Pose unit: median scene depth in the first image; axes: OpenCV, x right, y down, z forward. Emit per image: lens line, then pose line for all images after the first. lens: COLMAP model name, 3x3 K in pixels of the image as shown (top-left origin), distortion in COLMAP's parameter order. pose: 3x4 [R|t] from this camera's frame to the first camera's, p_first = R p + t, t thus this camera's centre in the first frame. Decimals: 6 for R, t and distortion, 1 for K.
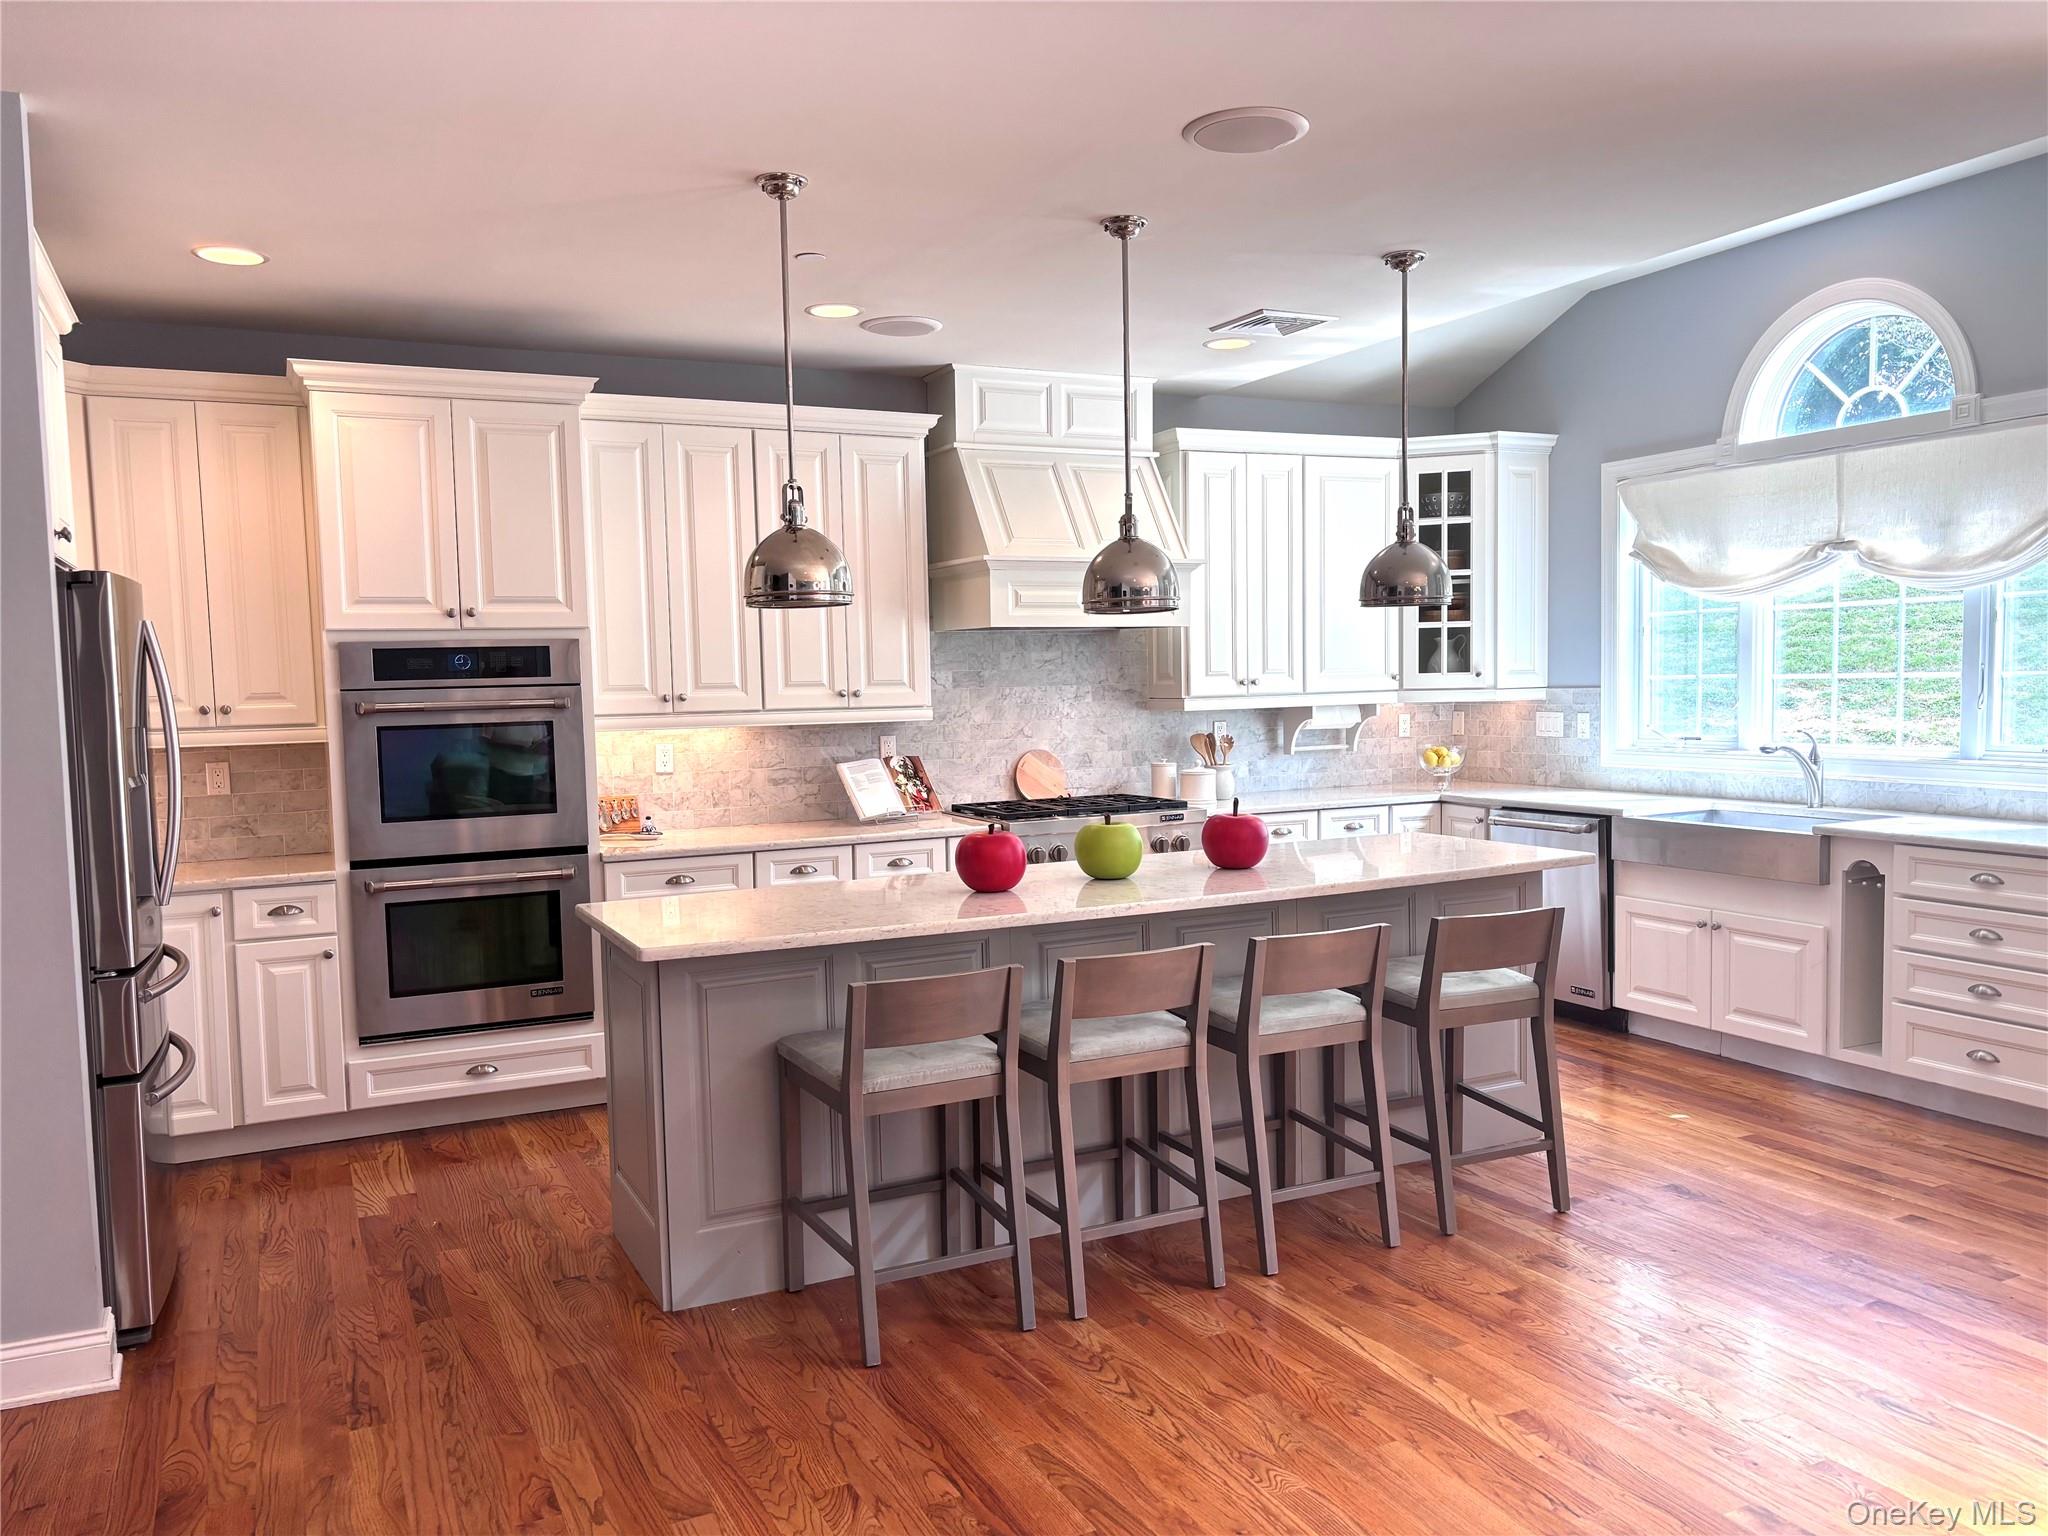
lens RADIAL K [[1525.9, 0, 1029.6], [0, 1525.9, 767.9], [0, 0, 1]] dist [0.043552, -0.037086]
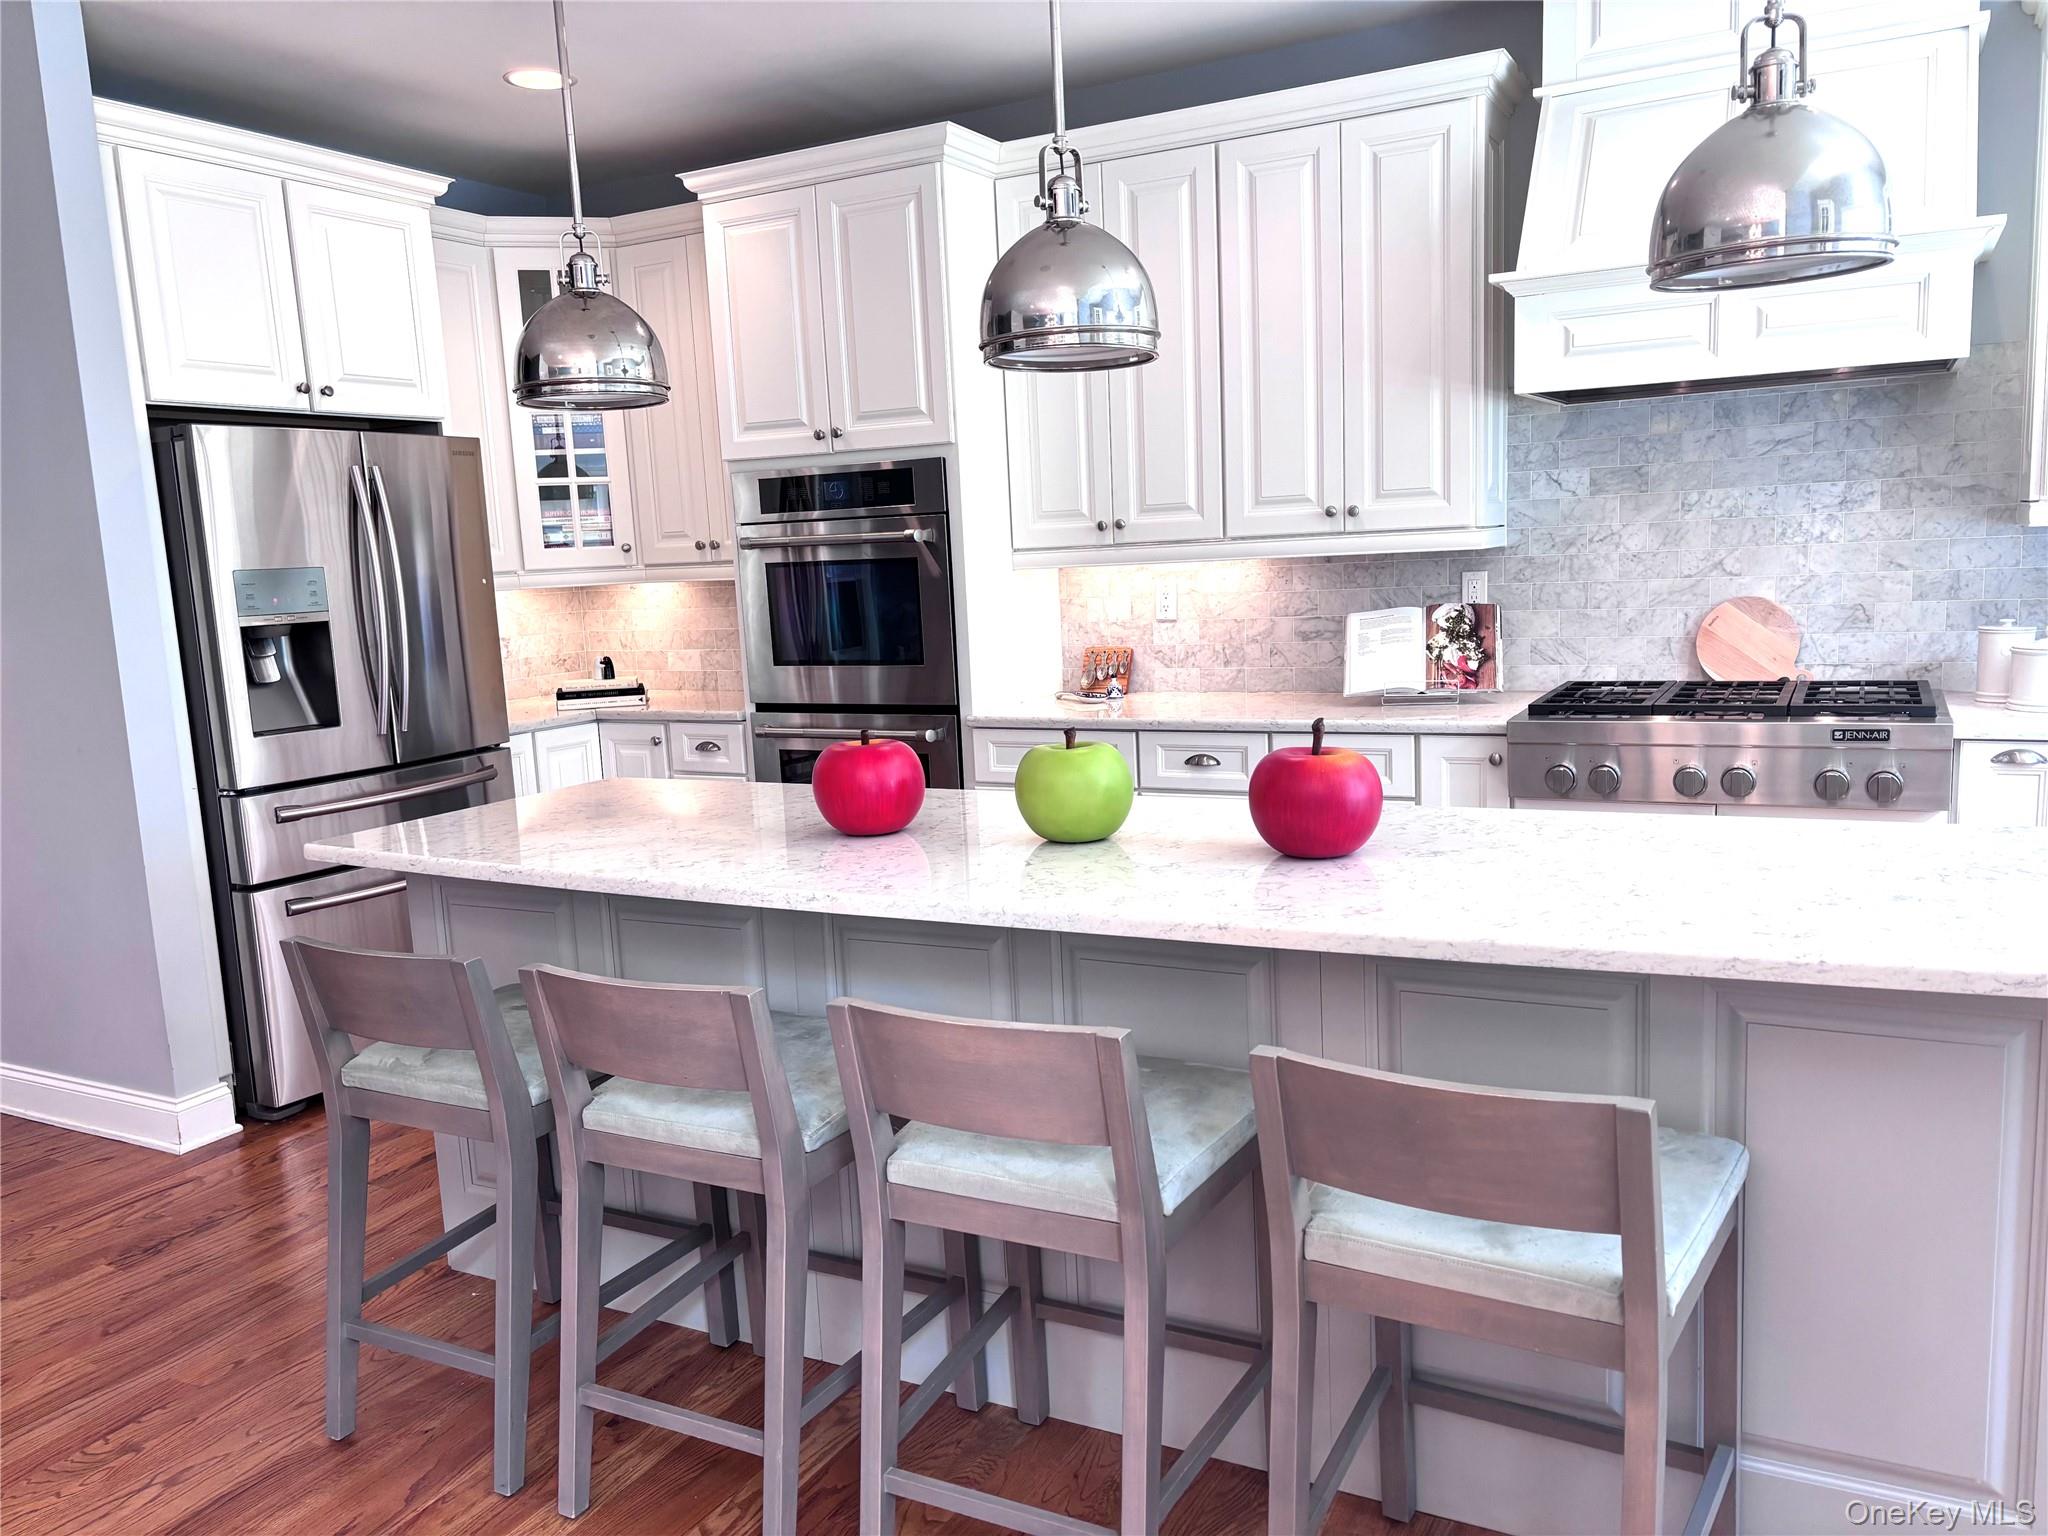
lens RADIAL K [[1525.9, 0, 1030.0], [0, 1525.9, 780.2], [0, 0, 1]] dist [0.043552, -0.037086]
pose [[0.578656, 0.119136, -0.806823, 0.362772], [-0.014613, 0.990629, 0.135796, -0.020159], [0.815441, -0.066789, 0.574975, 0.473361]]
